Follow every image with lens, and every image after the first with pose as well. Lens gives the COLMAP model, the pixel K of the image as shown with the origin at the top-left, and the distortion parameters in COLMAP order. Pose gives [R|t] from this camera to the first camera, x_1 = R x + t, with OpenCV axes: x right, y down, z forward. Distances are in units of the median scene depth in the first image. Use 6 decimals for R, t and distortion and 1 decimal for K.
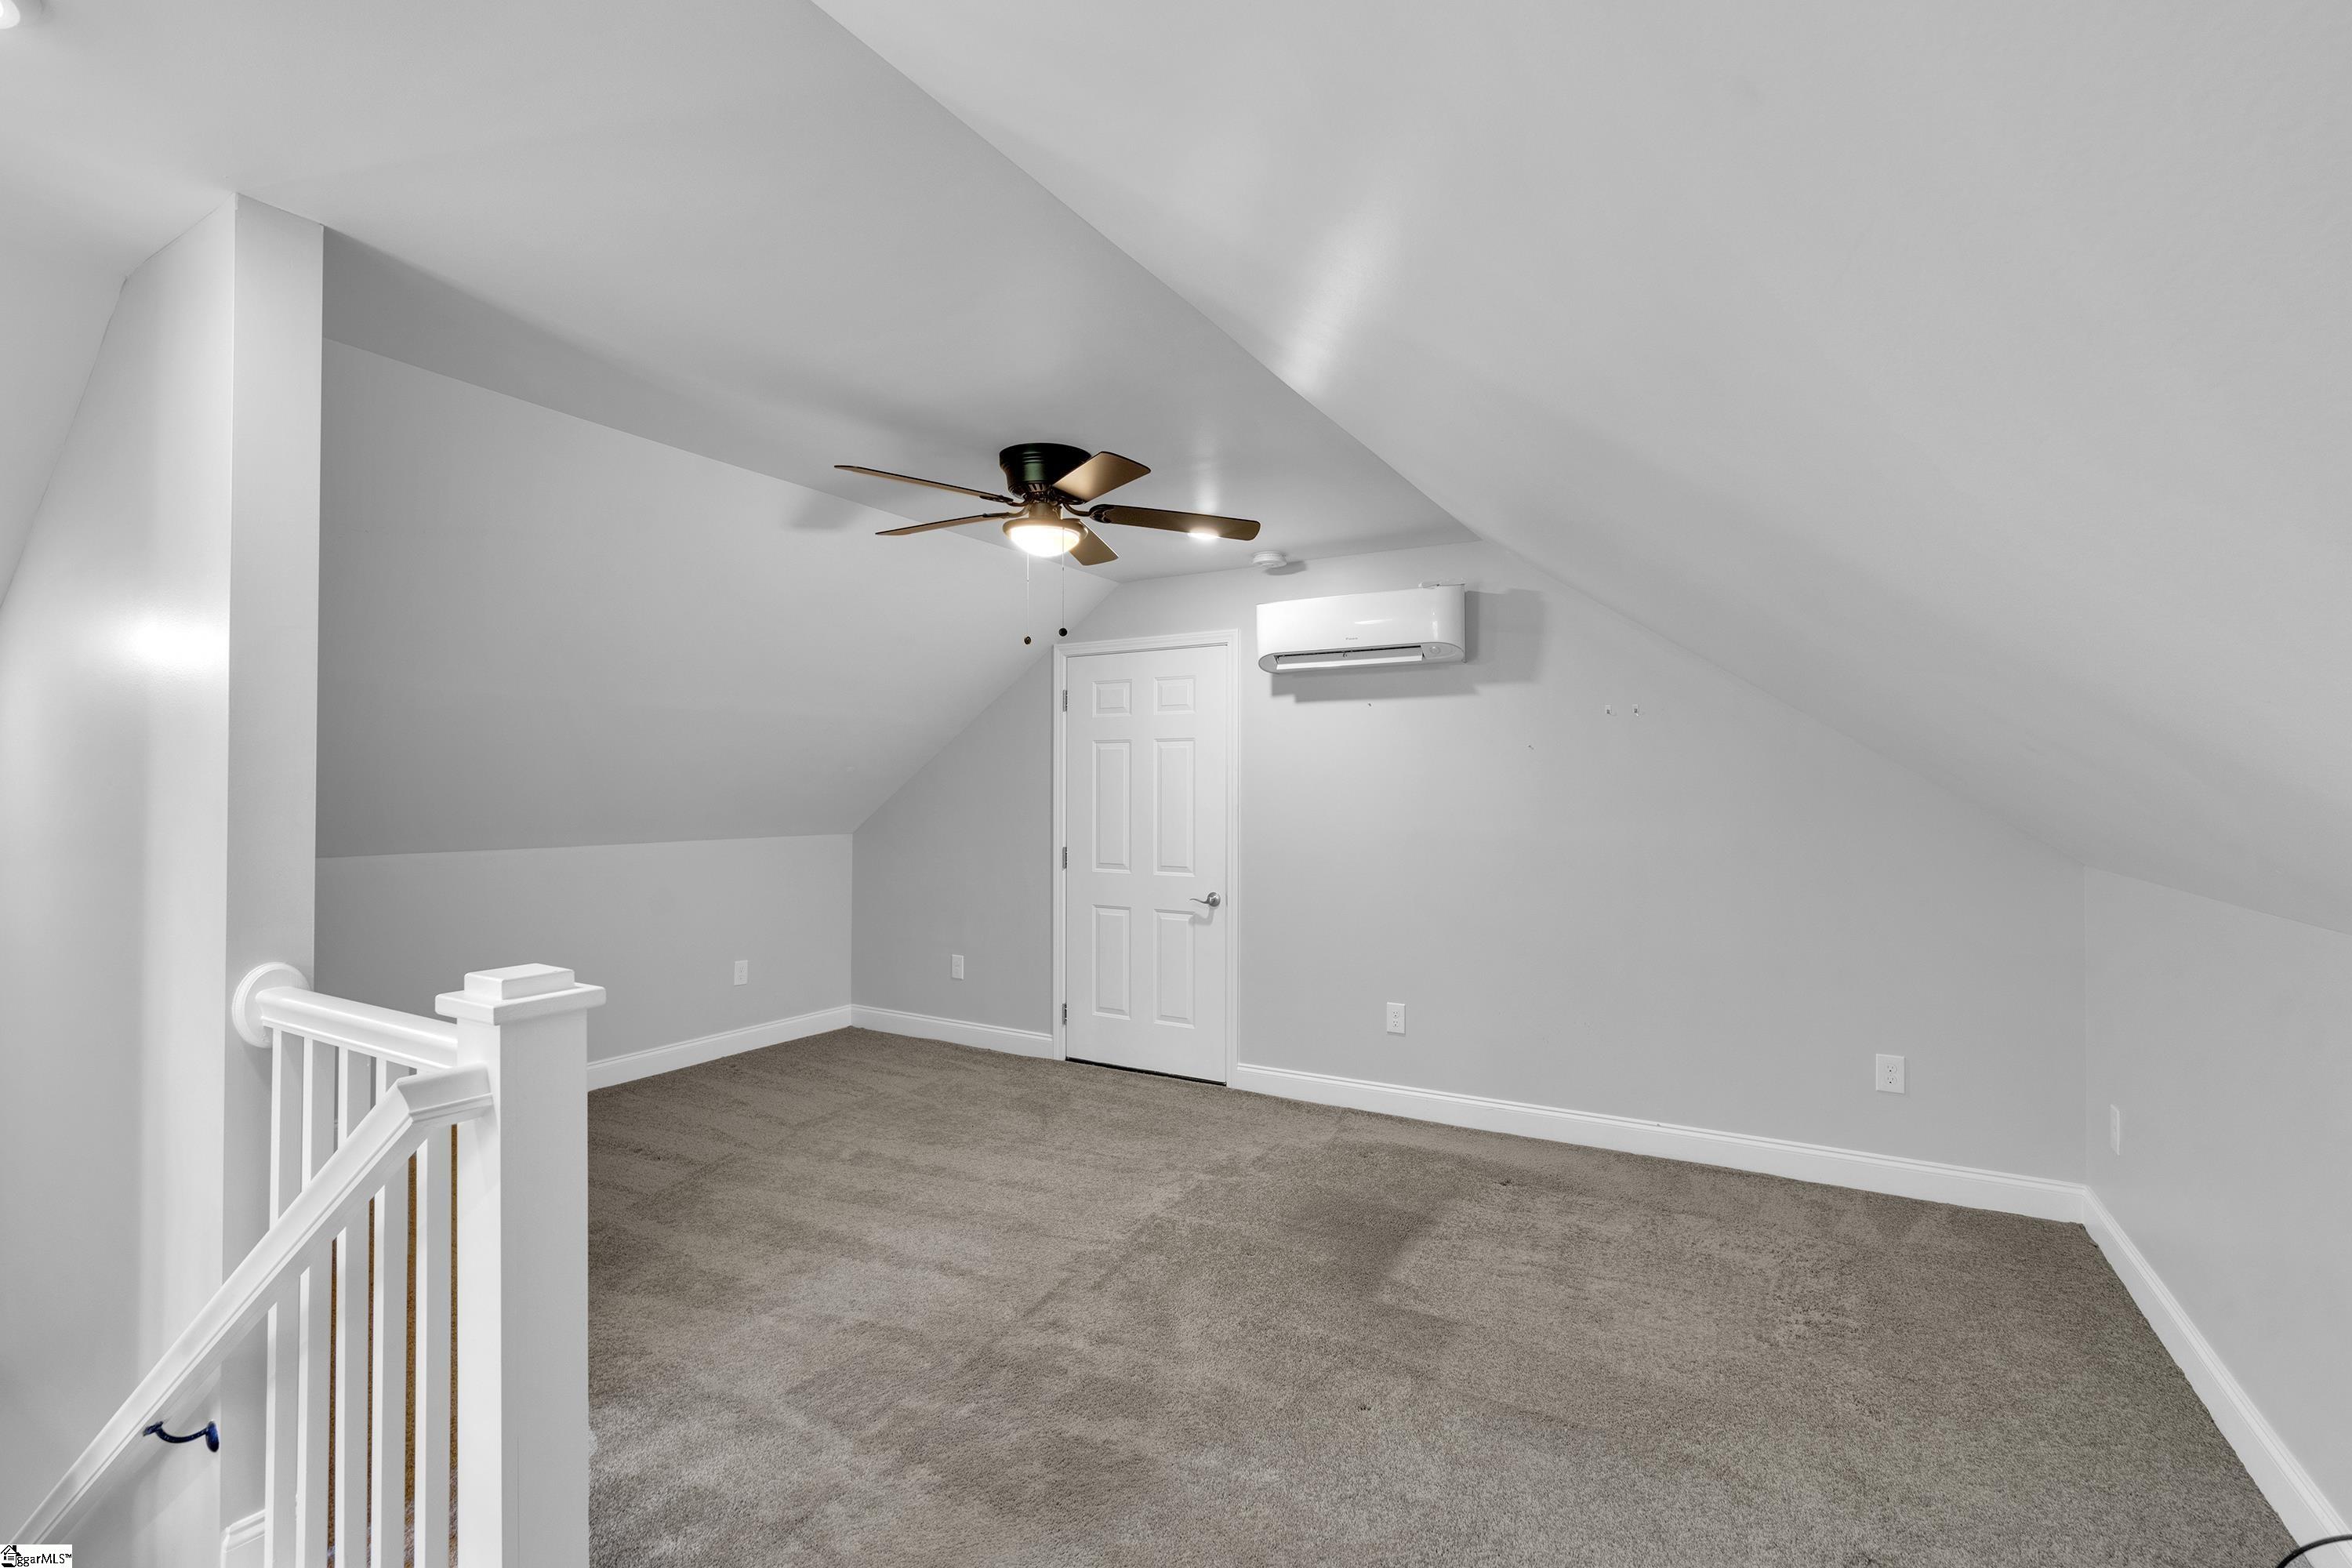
lens RADIAL K [[1056.1, 0, 1174.1], [0, 1056.1, 795.5], [0, 0, 1]] dist [0.000778, 0.000380]
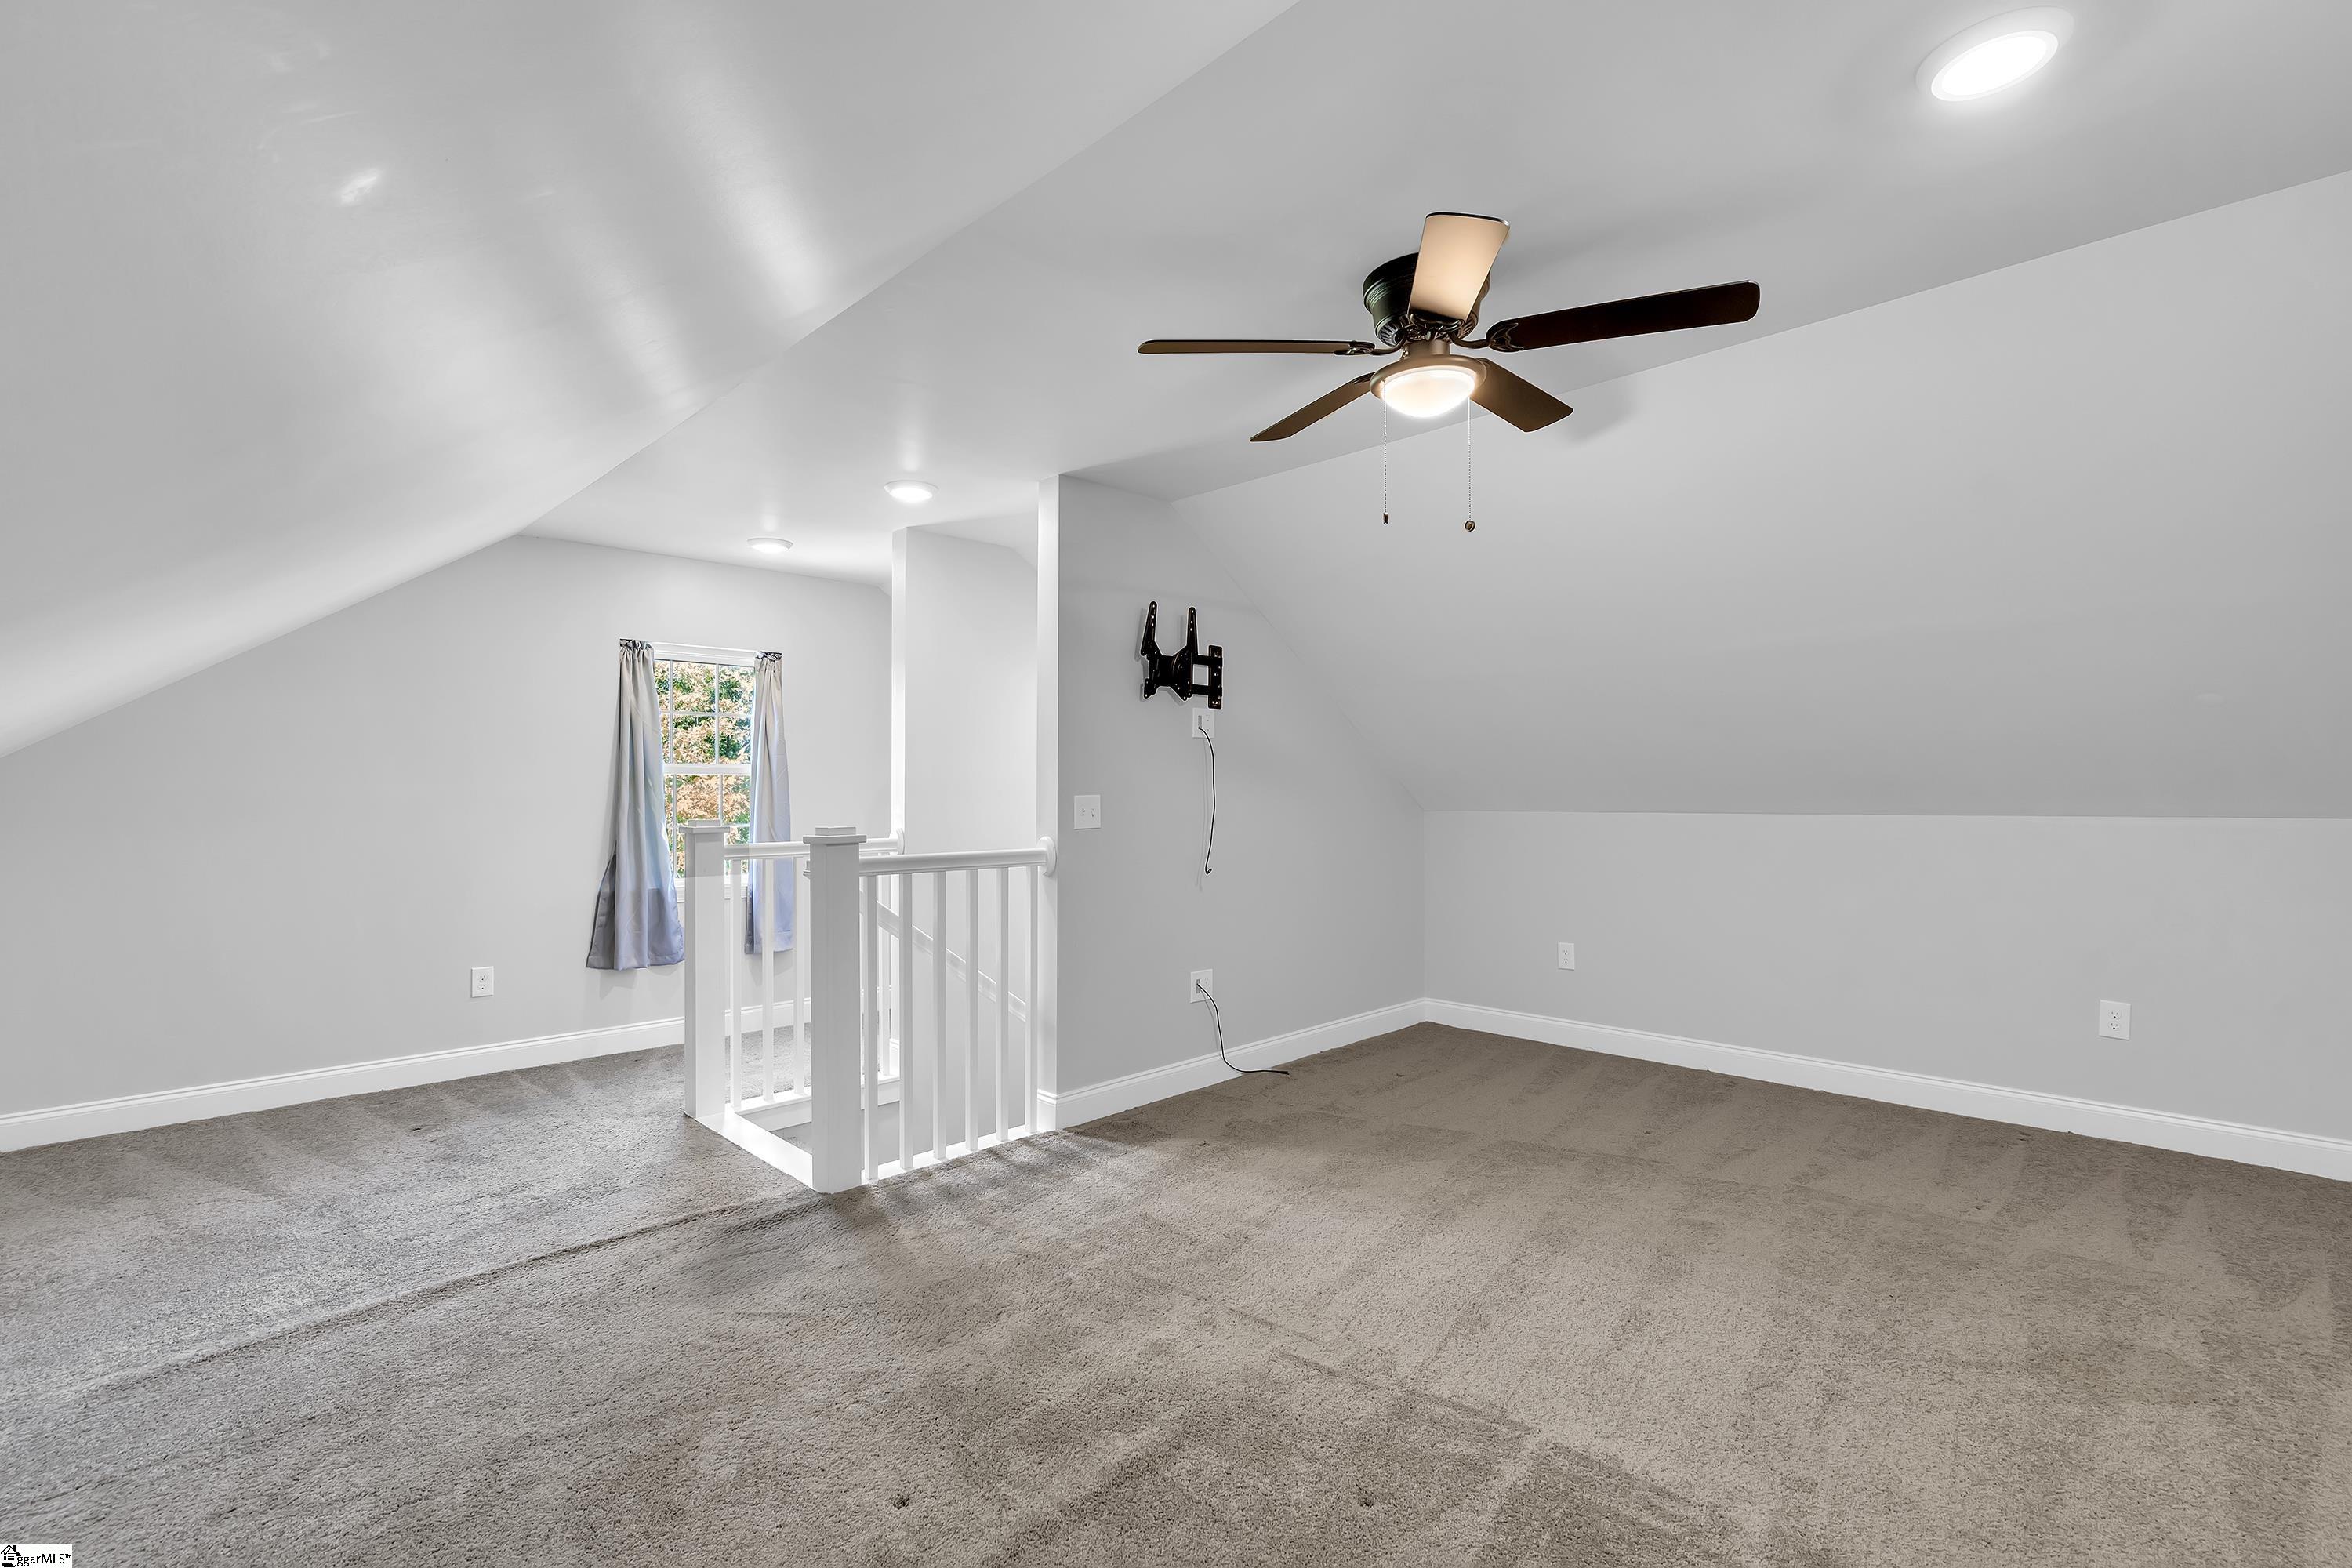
lens RADIAL K [[1056.1, 0, 1174.1], [0, 1056.1, 795.5], [0, 0, 1]] dist [0.000778, 0.000380]
pose [[-0.249487, 0.008386, -0.968342, 0.563574], [0.004199, 0.999962, 0.007578, 0.029306], [0.968369, -0.002176, -0.249512, 0.881409]]
